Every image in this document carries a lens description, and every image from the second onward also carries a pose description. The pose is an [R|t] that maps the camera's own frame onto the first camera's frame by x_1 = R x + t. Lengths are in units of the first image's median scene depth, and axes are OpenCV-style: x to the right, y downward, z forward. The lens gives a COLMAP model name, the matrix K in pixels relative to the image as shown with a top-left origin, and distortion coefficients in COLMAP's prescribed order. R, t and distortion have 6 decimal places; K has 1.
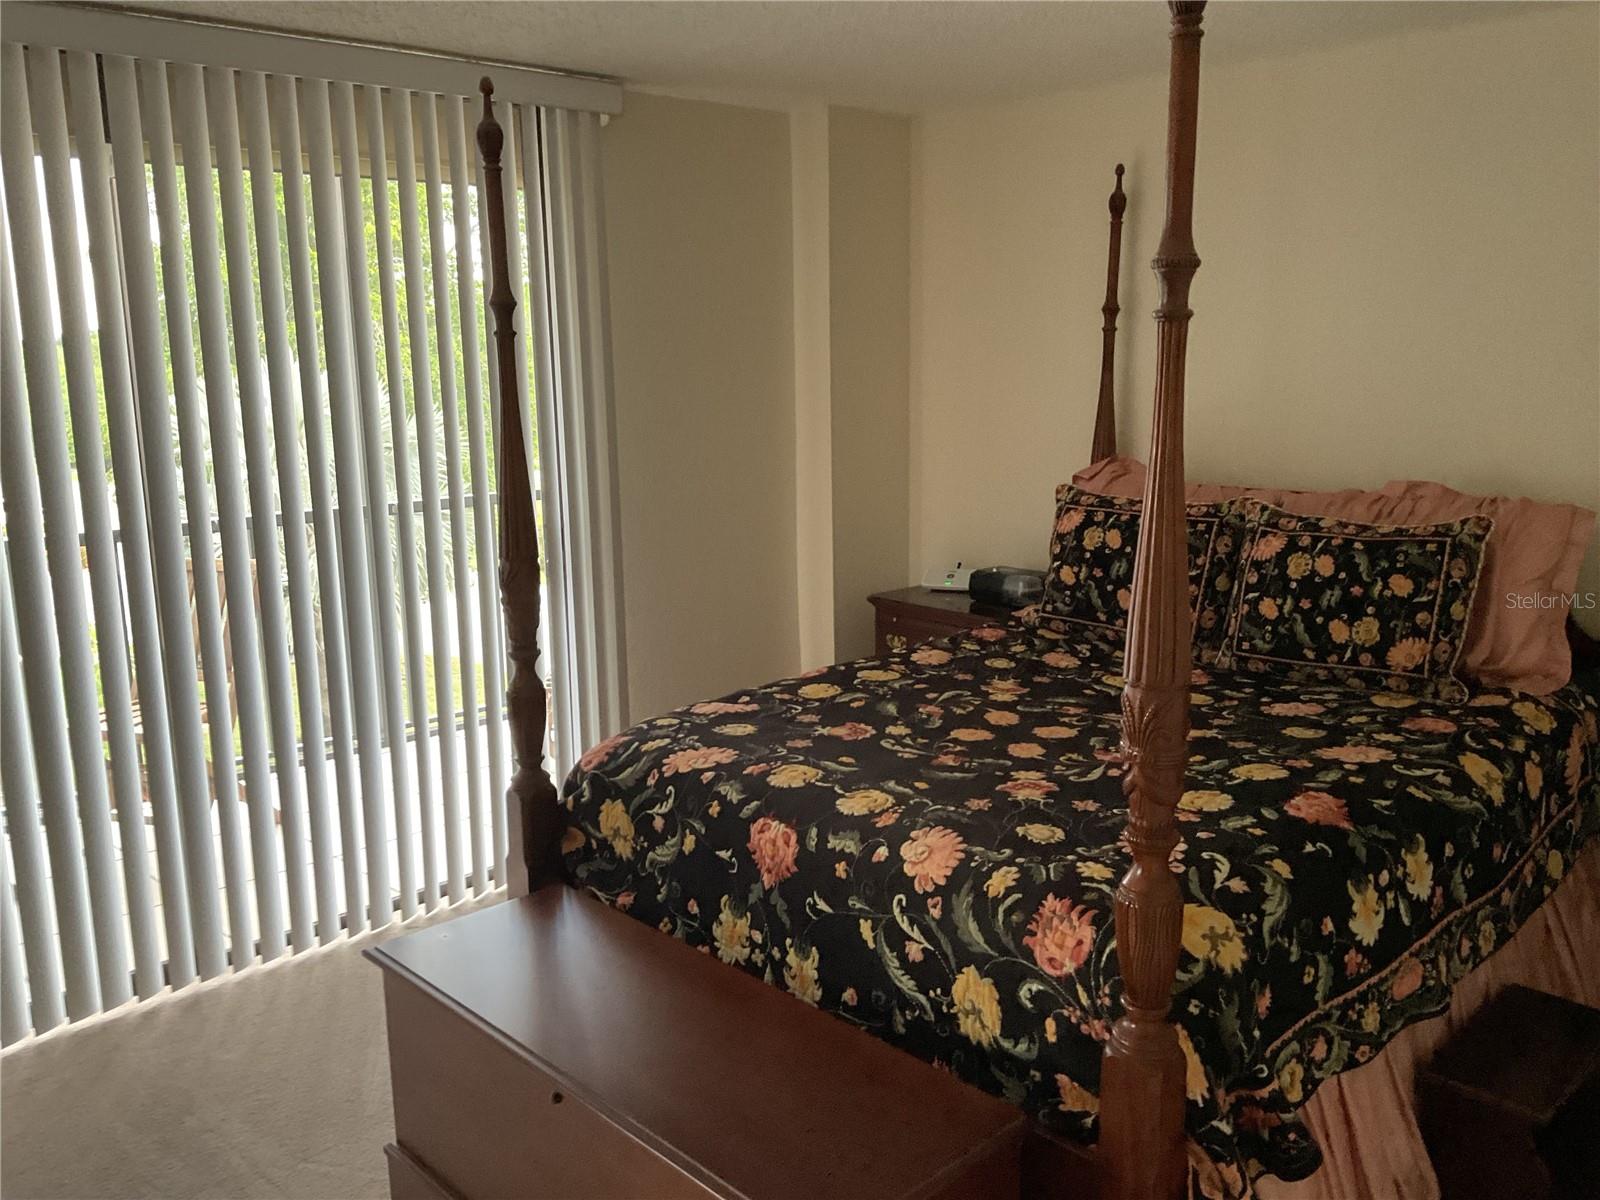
lens RADIAL K [[1334.8, 0, 796.9], [0, 1334.8, 598.7], [0, 0, 1]] dist [0.089965, -0.156056]
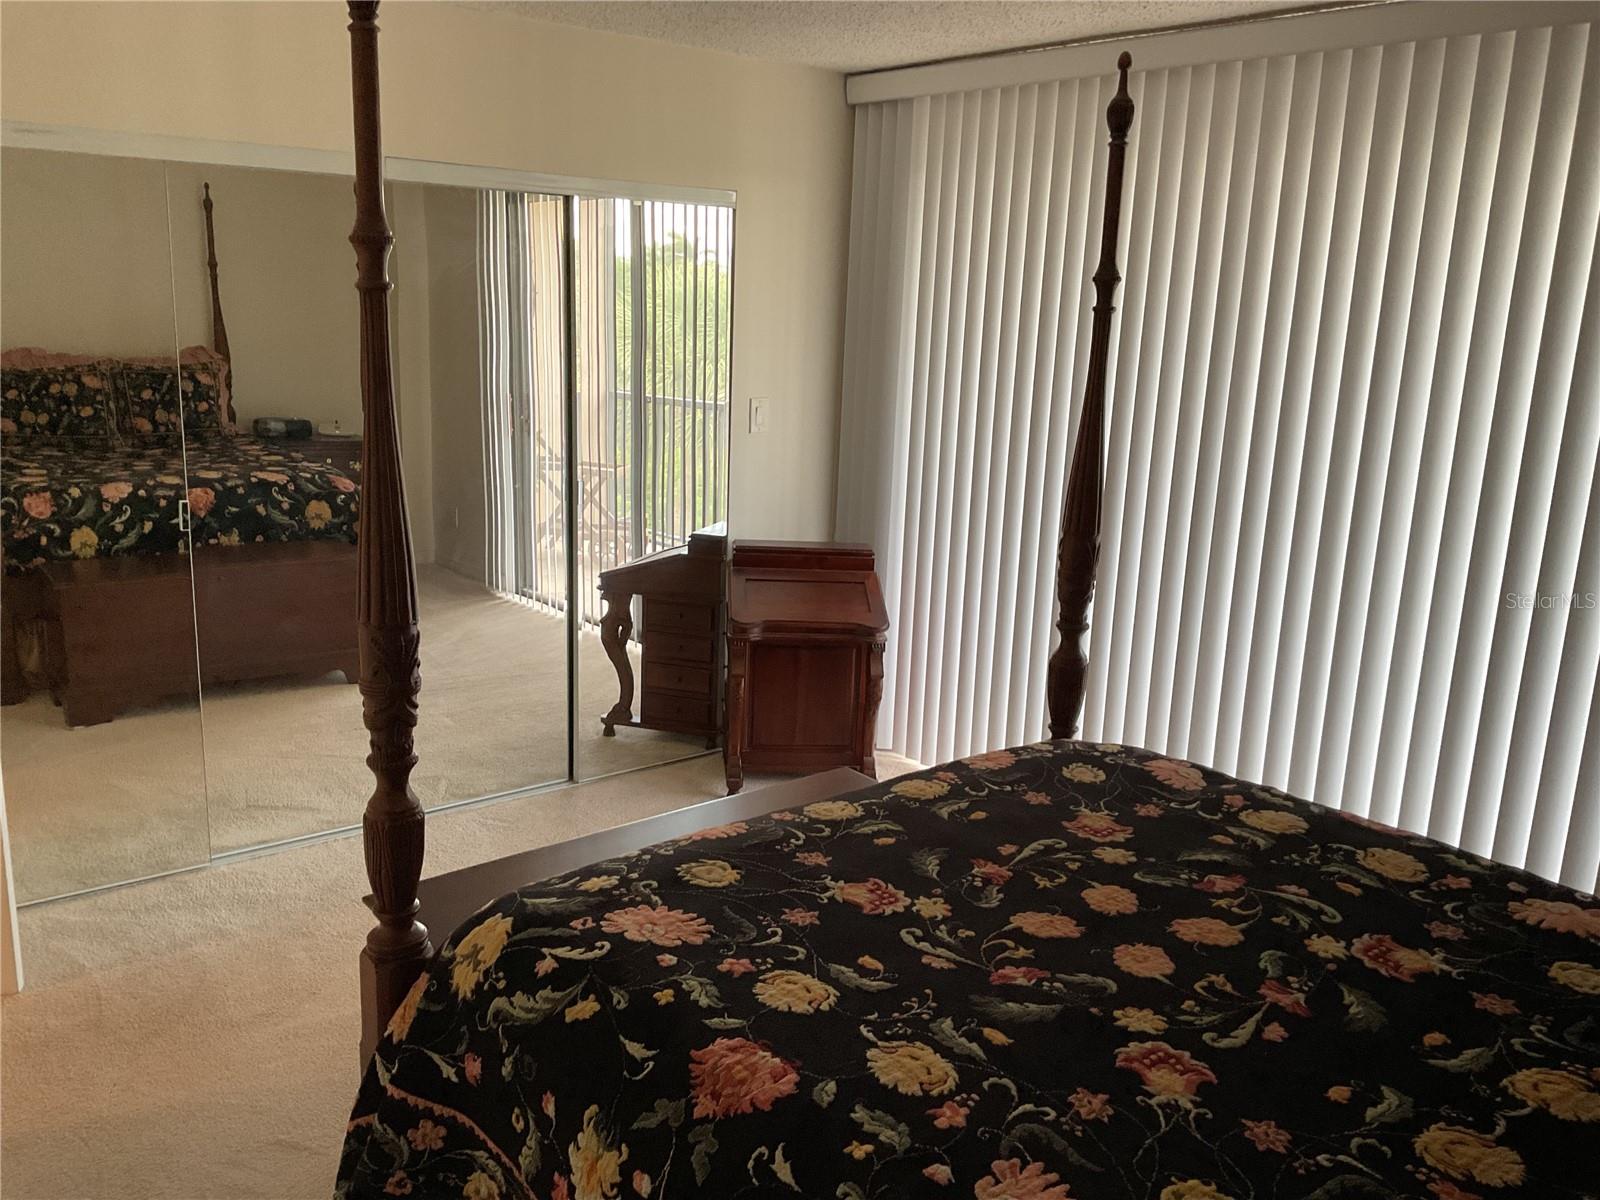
lens RADIAL K [[1334.8, 0, 791.2], [0, 1334.8, 608.7], [0, 0, 1]] dist [0.089965, -0.156056]
pose [[-0.110464, 0.226944, -0.967623, 0.896078], [-0.226051, 0.942328, 0.246818, -0.197773], [0.967832, 0.245997, -0.052793, 0.956884]]
